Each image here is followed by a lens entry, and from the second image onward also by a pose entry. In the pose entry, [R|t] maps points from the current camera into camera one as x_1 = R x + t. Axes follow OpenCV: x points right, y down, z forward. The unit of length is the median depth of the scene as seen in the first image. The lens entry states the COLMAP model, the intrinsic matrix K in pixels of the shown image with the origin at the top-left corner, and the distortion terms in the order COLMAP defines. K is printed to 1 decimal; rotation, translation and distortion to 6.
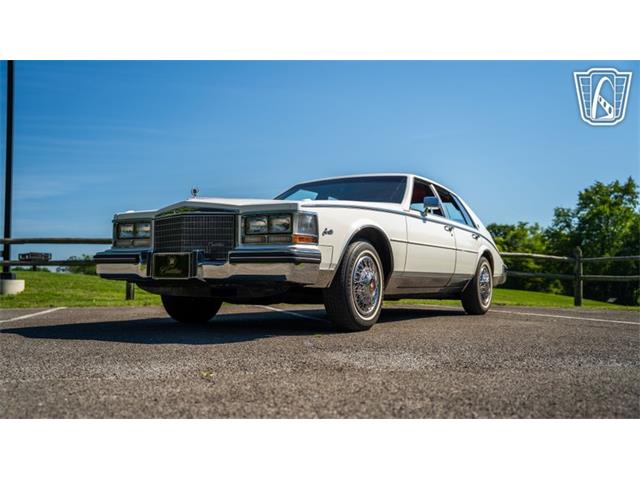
lens RADIAL K [[632.2, 0, 320.0], [0, 632.2, 240.0], [0, 0, 1]] dist [-0.073628, 0.182338]
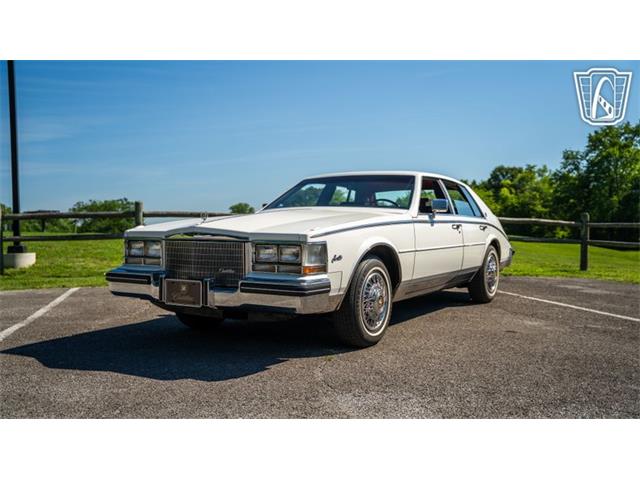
lens RADIAL K [[632.2, 0, 320.0], [0, 632.2, 240.0], [0, 0, 1]] dist [-0.073628, 0.182338]
pose [[0.999913, -0.008235, -0.010265, -0.001216], [0.009170, 0.995465, 0.094682, -0.042271], [0.009439, -0.094767, 0.995455, -0.000867]]
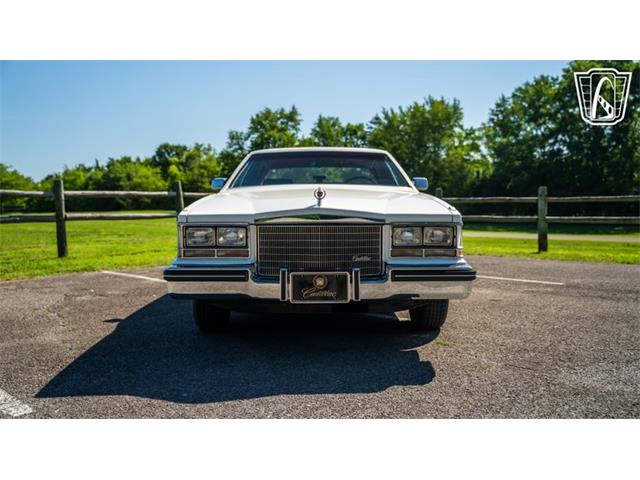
lens RADIAL K [[626.1, 0, 318.6], [0, 626.1, 239.1], [0, 0, 1]] dist [-0.077275, 0.192891]
pose [[0.858632, -0.047943, 0.510345, -0.204018], [-0.020230, 0.991671, 0.127195, -0.040032], [-0.512192, -0.119538, 0.850511, 0.089428]]
